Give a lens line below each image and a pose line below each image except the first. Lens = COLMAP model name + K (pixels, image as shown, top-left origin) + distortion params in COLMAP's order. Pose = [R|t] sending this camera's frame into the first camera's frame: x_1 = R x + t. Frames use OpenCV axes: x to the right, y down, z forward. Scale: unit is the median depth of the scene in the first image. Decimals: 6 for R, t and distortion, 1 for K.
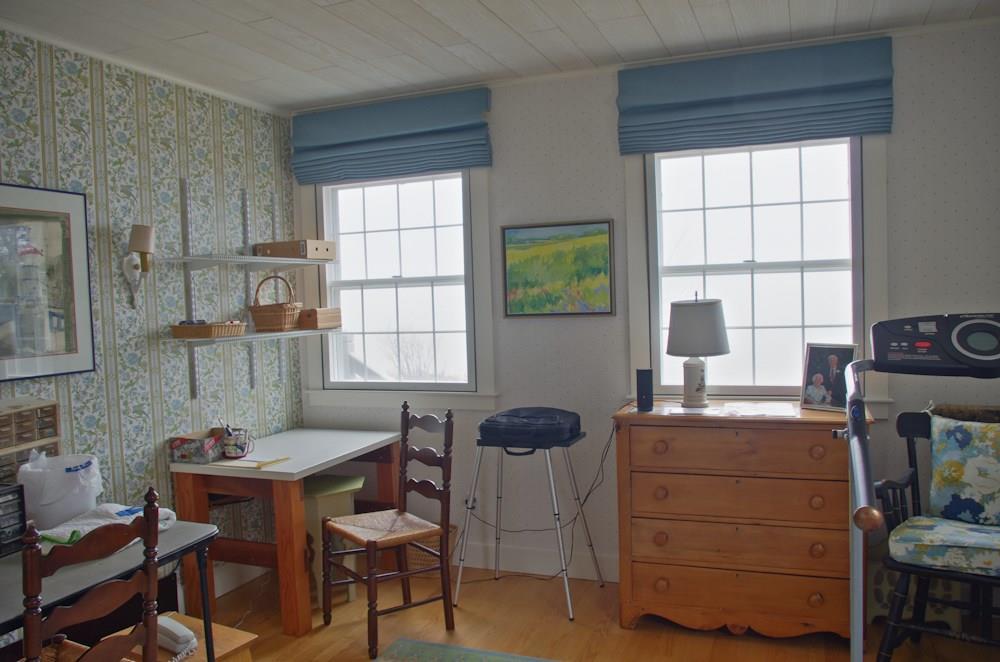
lens RADIAL K [[820.7, 0, 500.0], [0, 820.7, 331.0], [0, 0, 1]] dist [-0.010511, -0.003304]
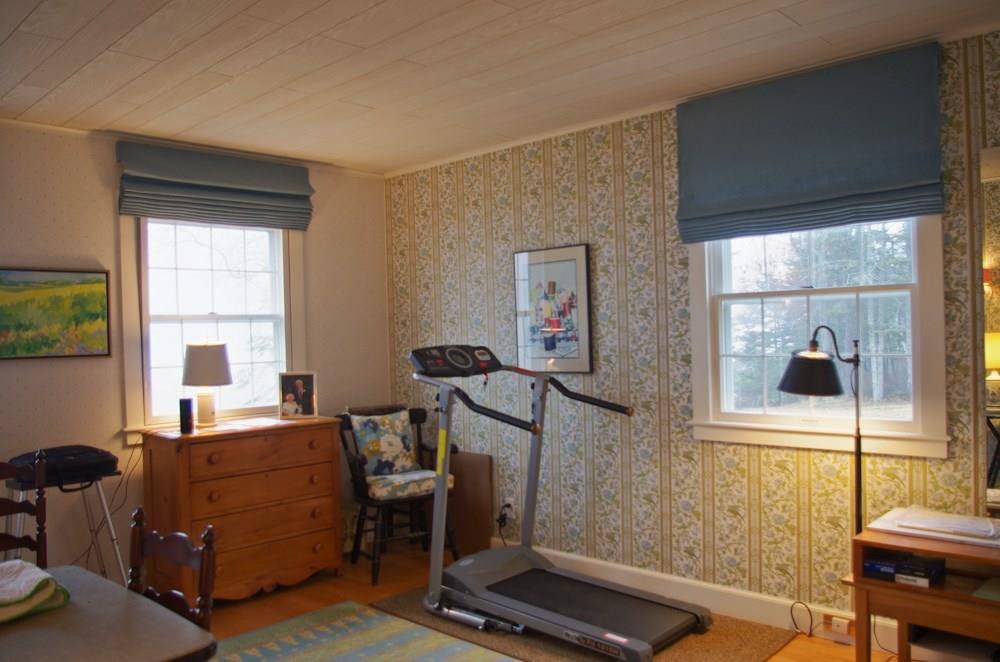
lens RADIAL K [[820.7, 0, 500.0], [0, 820.7, 331.0], [0, 0, 1]] dist [-0.010511, -0.003304]
pose [[0.397062, 0.026029, 0.917423, -0.676786], [0.058122, 0.996878, -0.053439, 0.035776], [-0.915950, 0.074541, 0.394309, 0.089282]]
